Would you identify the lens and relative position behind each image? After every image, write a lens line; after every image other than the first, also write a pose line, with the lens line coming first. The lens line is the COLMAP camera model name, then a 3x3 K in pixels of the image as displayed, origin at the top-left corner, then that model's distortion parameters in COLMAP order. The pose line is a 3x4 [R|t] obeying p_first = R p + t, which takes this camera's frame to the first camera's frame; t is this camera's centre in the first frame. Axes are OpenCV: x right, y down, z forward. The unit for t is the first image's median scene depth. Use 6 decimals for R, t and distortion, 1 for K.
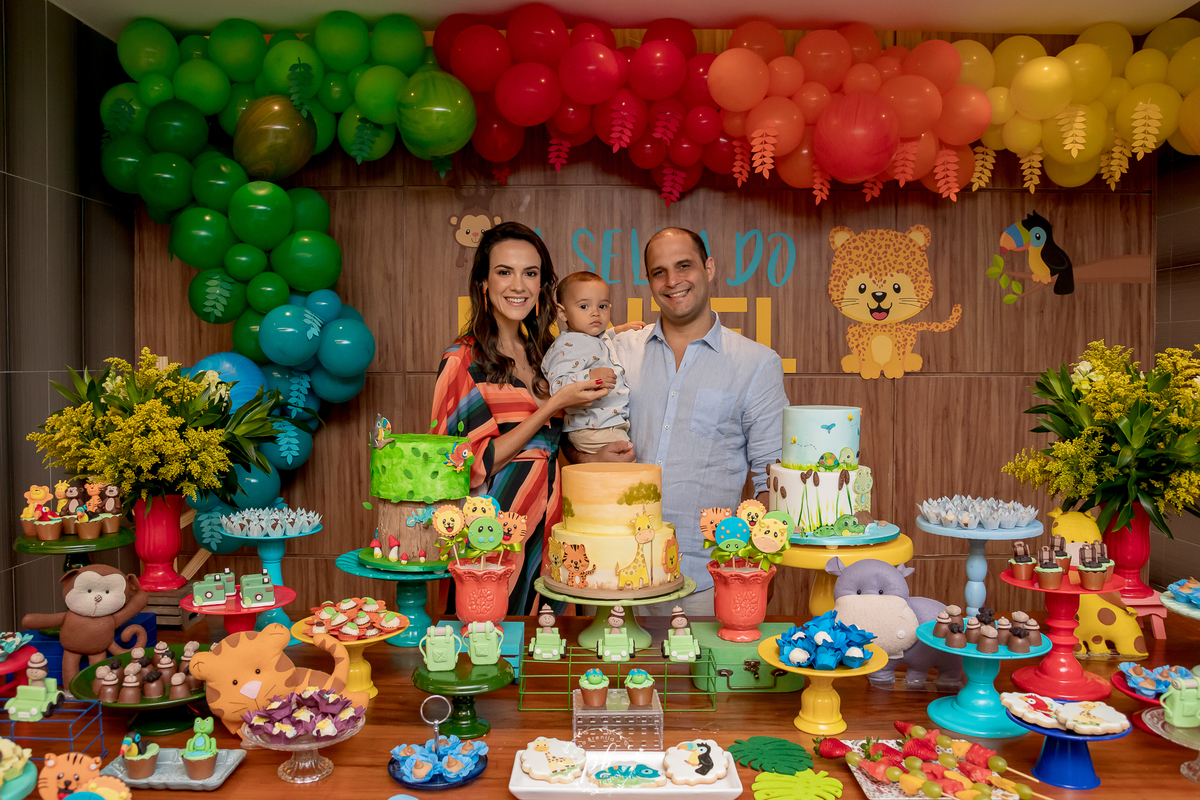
lens RADIAL K [[935.4, 0, 586.7], [0, 935.4, 398.3], [0, 0, 1]] dist [-0.139357, 0.116319]
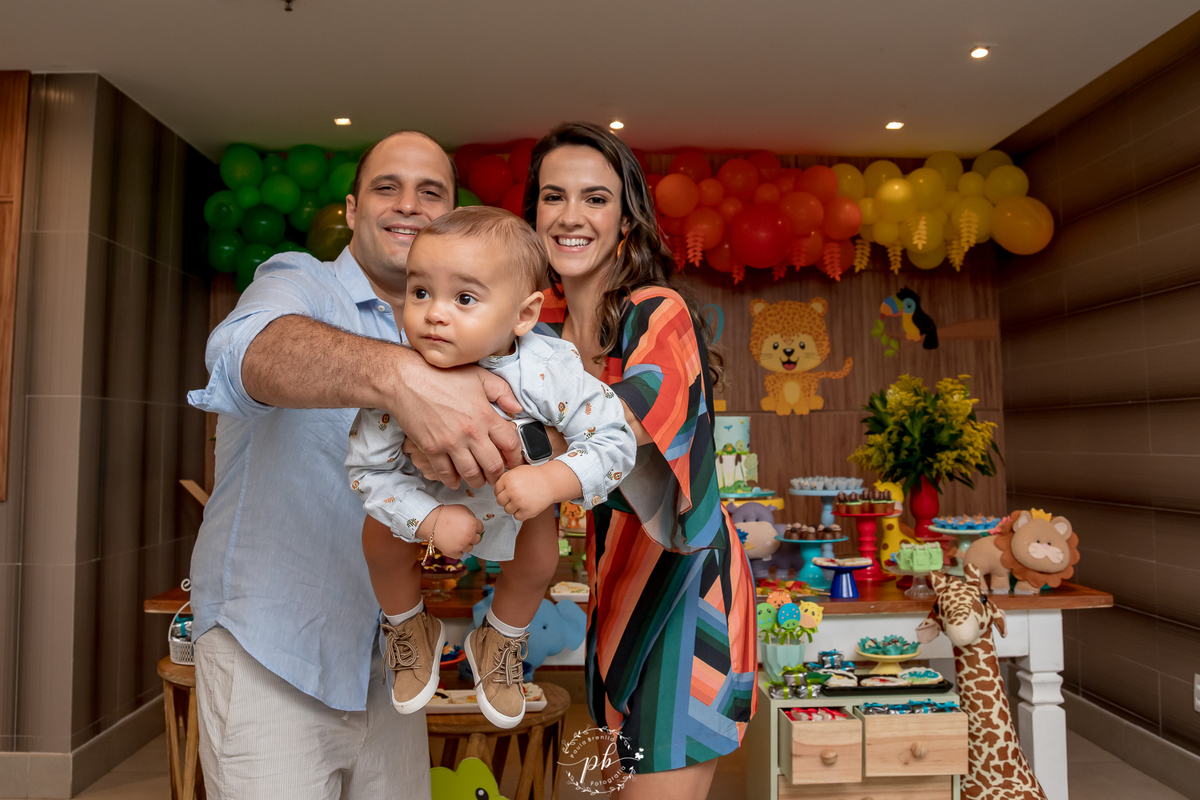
lens RADIAL K [[1068.9, 0, 567.1], [0, 1068.9, 337.6], [0, 0, 1]] dist [-0.147594, 0.130300]
pose [[0.999420, 0.001874, 0.034012, -0.052564], [0.002717, 0.990919, -0.134431, 0.078526], [-0.033955, 0.134445, 0.990339, -0.535338]]
